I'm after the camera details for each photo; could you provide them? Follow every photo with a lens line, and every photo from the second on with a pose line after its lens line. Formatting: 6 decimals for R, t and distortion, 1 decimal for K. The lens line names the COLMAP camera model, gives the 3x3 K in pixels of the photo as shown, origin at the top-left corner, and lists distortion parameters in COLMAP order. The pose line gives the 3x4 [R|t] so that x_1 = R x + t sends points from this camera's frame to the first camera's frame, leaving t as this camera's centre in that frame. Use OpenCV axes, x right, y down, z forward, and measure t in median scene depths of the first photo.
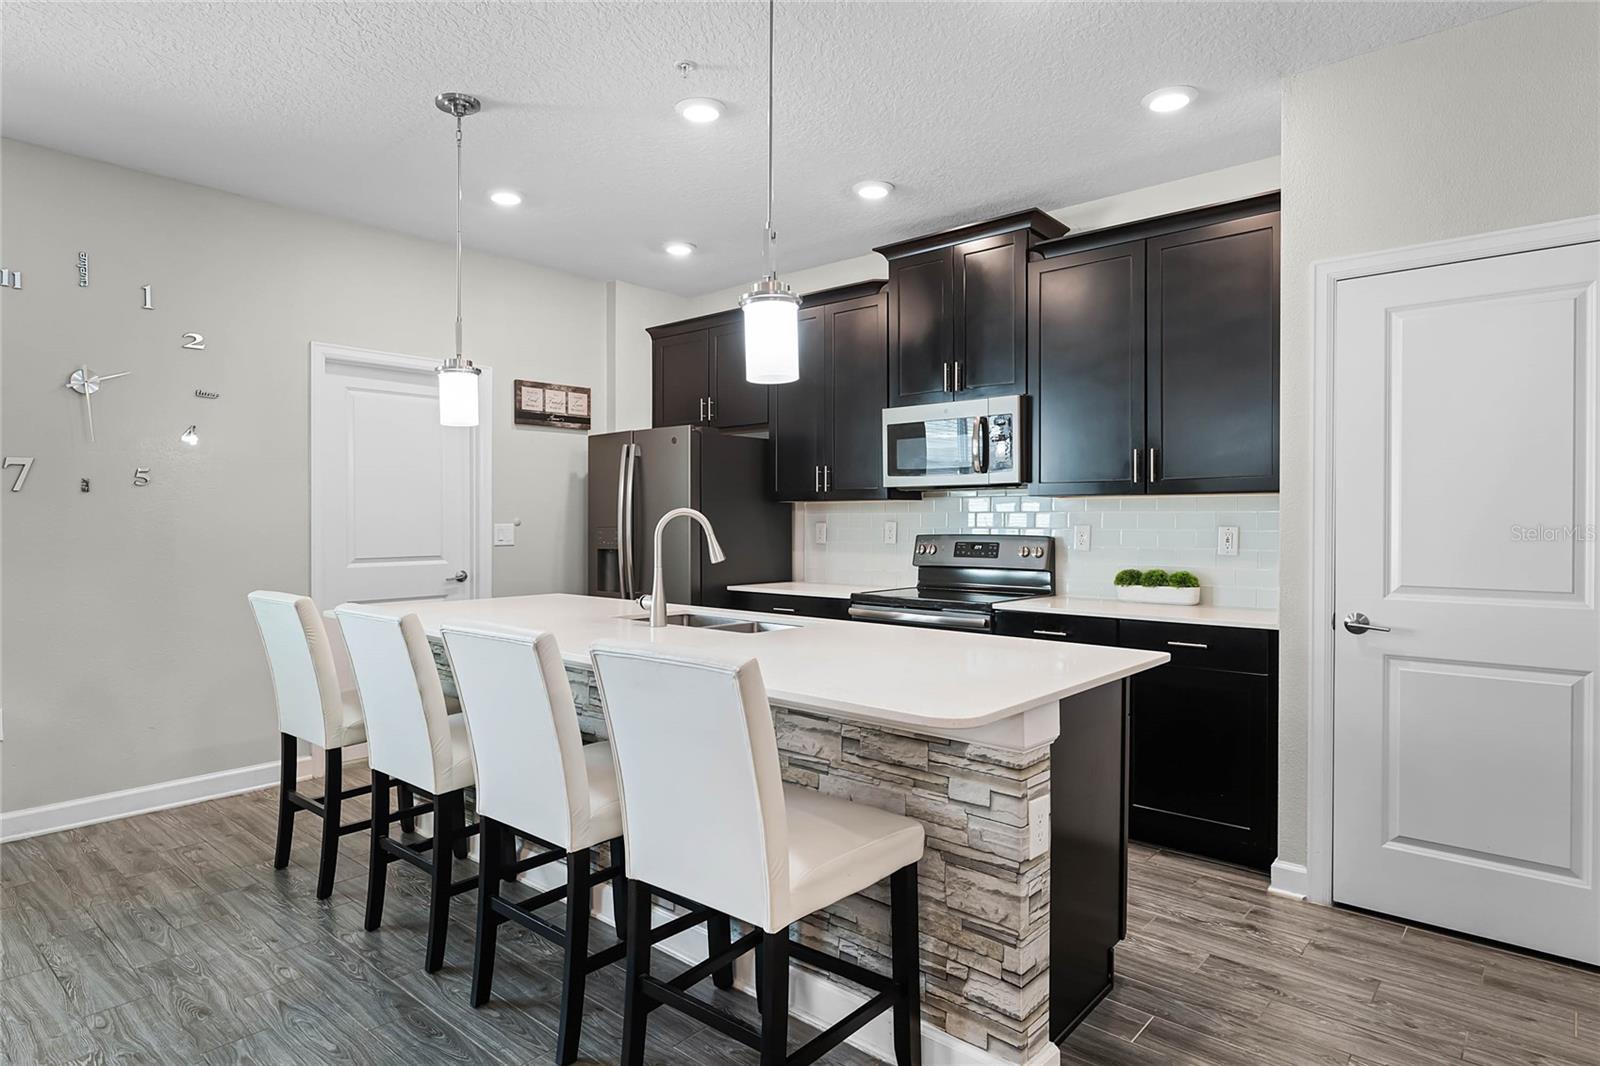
lens RADIAL K [[864.9, 0, 805.0], [0, 864.9, 528.8], [0, 0, 1]] dist [-0.002290, -0.000136]
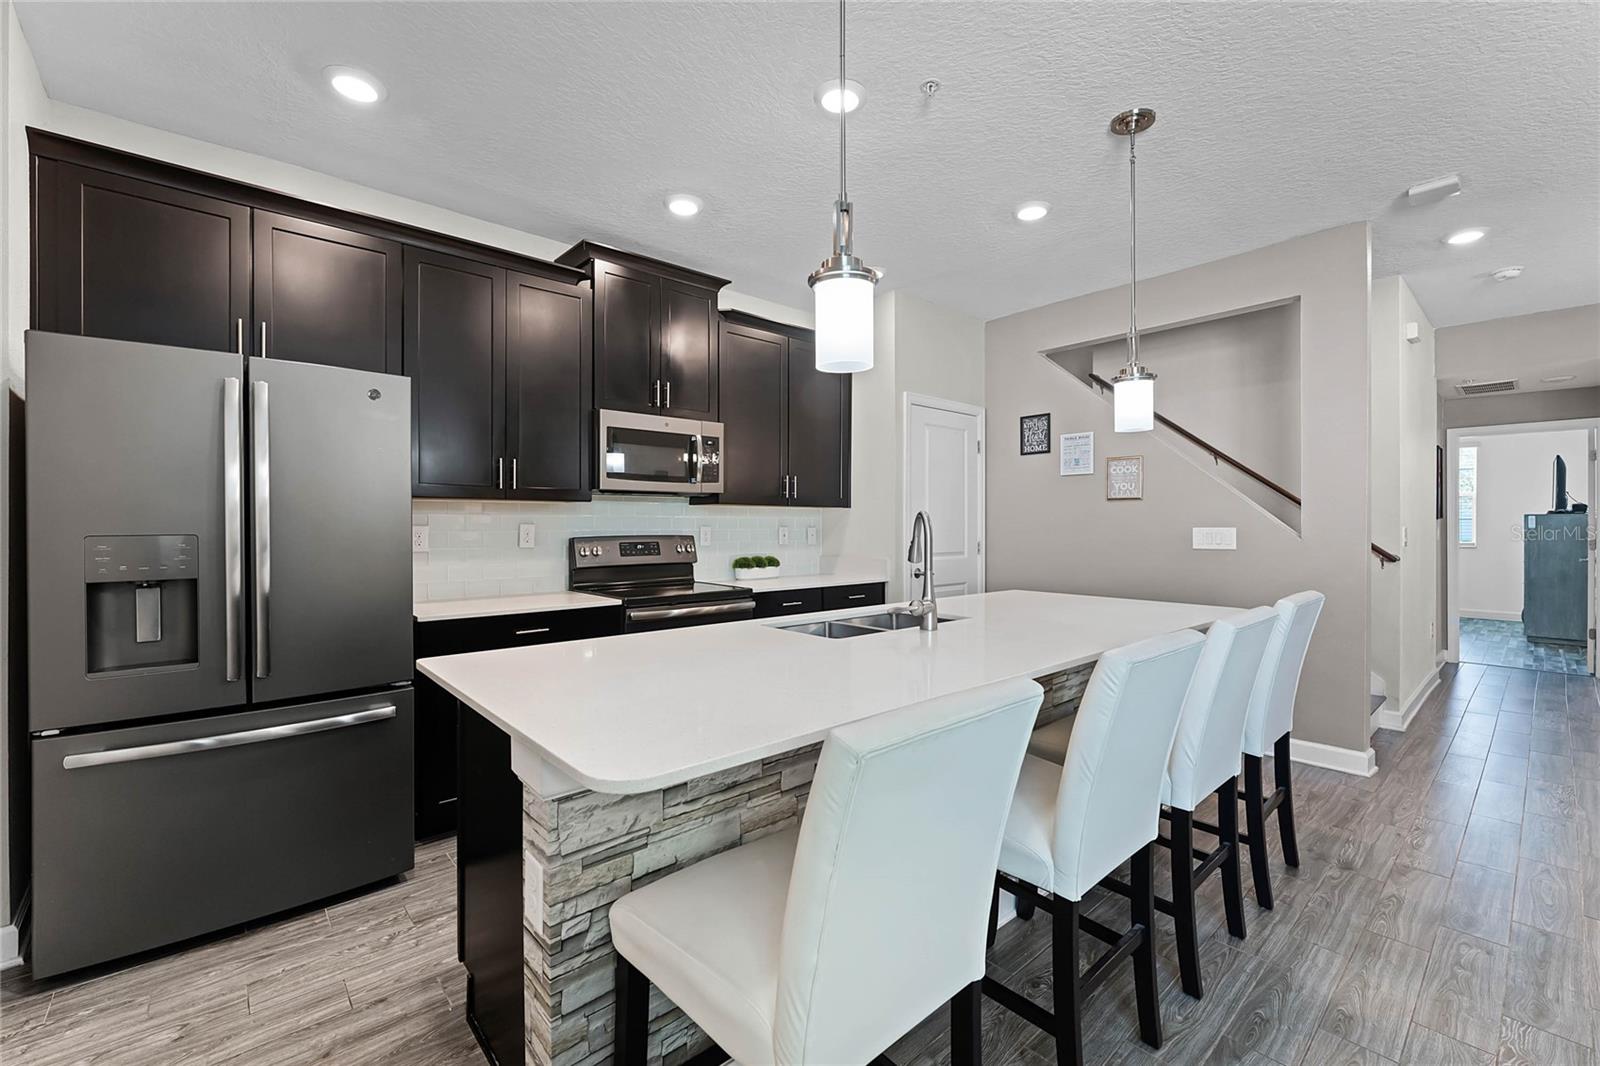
lens RADIAL K [[666.2, 0, 805.9], [0, 666.2, 525.3], [0, 0, 1]] dist [0.001795, 0.000019]
pose [[0.138135, -0.009661, 0.990366, -0.691193], [0.003445, 0.999951, 0.009274, -0.015015], [-0.990407, 0.002131, 0.138162, 0.744885]]
